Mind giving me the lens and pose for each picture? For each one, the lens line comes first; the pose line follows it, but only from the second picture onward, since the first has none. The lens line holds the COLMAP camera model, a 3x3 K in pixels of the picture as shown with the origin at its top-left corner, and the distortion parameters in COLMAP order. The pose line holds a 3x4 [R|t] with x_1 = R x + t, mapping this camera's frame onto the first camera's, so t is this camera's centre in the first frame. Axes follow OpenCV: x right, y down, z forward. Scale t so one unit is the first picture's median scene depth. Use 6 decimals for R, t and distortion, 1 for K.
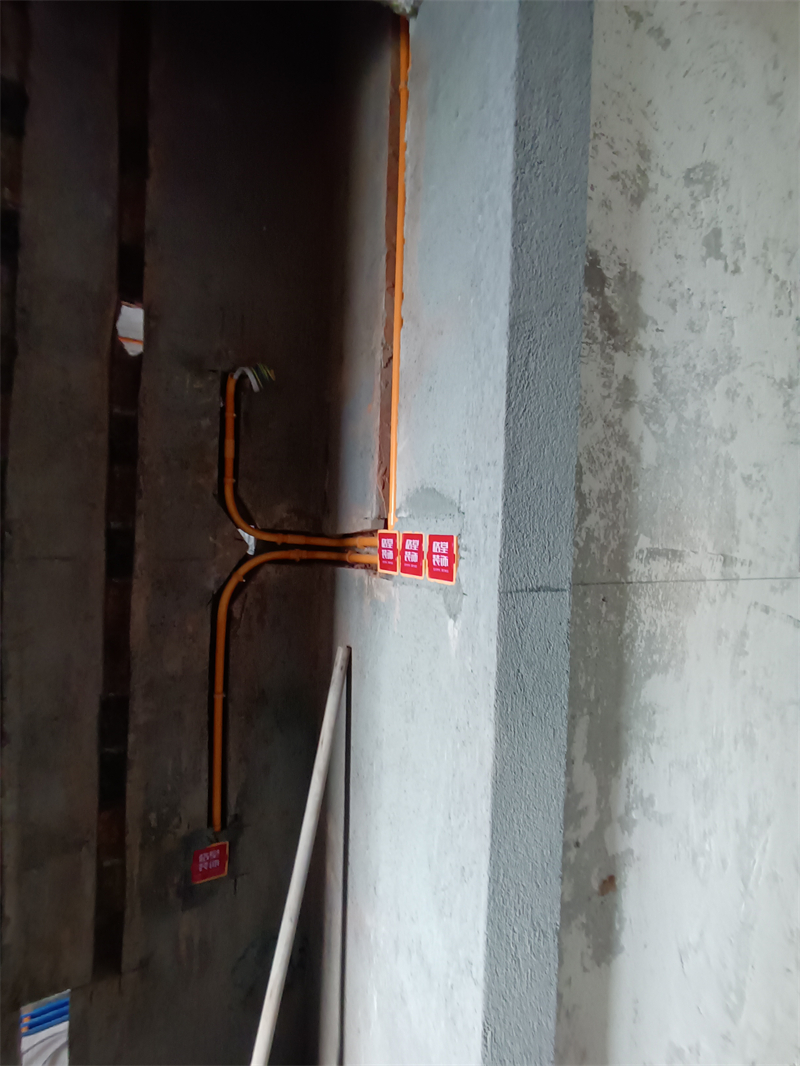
lens RADIAL K [[488.1, 0, 406.3], [0, 488.1, 536.9], [0, 0, 1]] dist [-0.007122, 0.002508]
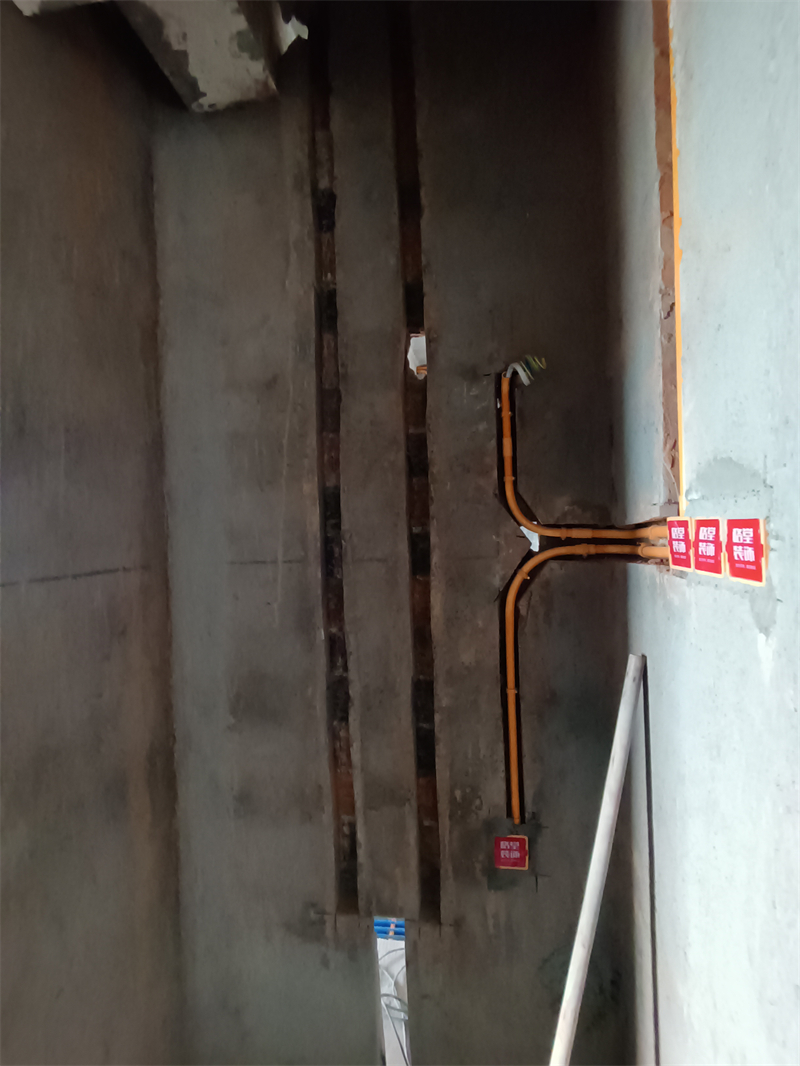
lens RADIAL K [[488.1, 0, 407.9], [0, 488.1, 536.9], [0, 0, 1]] dist [-0.007122, 0.002508]
pose [[0.792354, -0.049487, -0.608051, 0.095251], [0.056747, 0.998362, -0.007307, -0.000389], [0.607417, -0.028715, 0.793864, 0.081762]]
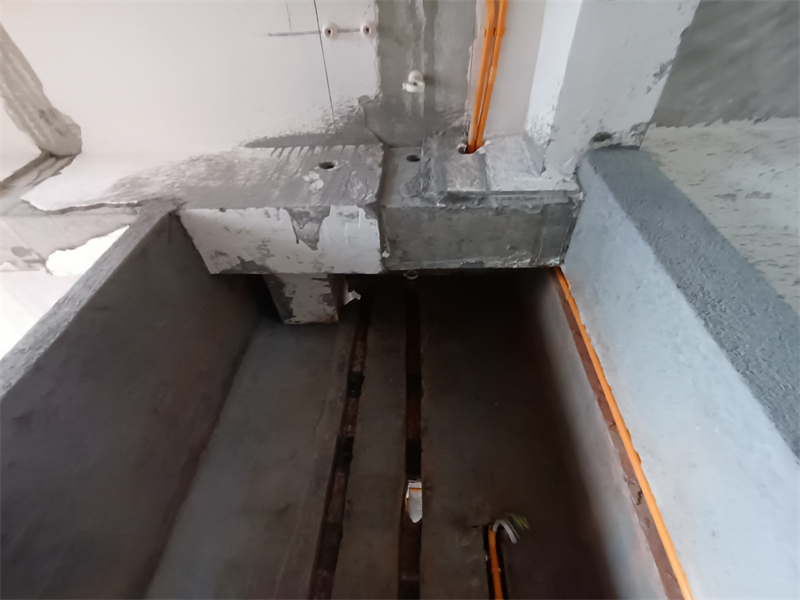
lens RADIAL K [[366.3, 0, 399.2], [0, 366.3, 306.8], [0, 0, 1]] dist [-0.007122, 0.002508]
pose [[0.841653, -0.369056, -0.394231, -0.012983], [-0.020049, 0.708174, -0.705753, -0.107604], [0.539646, 0.601903, 0.588638, 0.081888]]
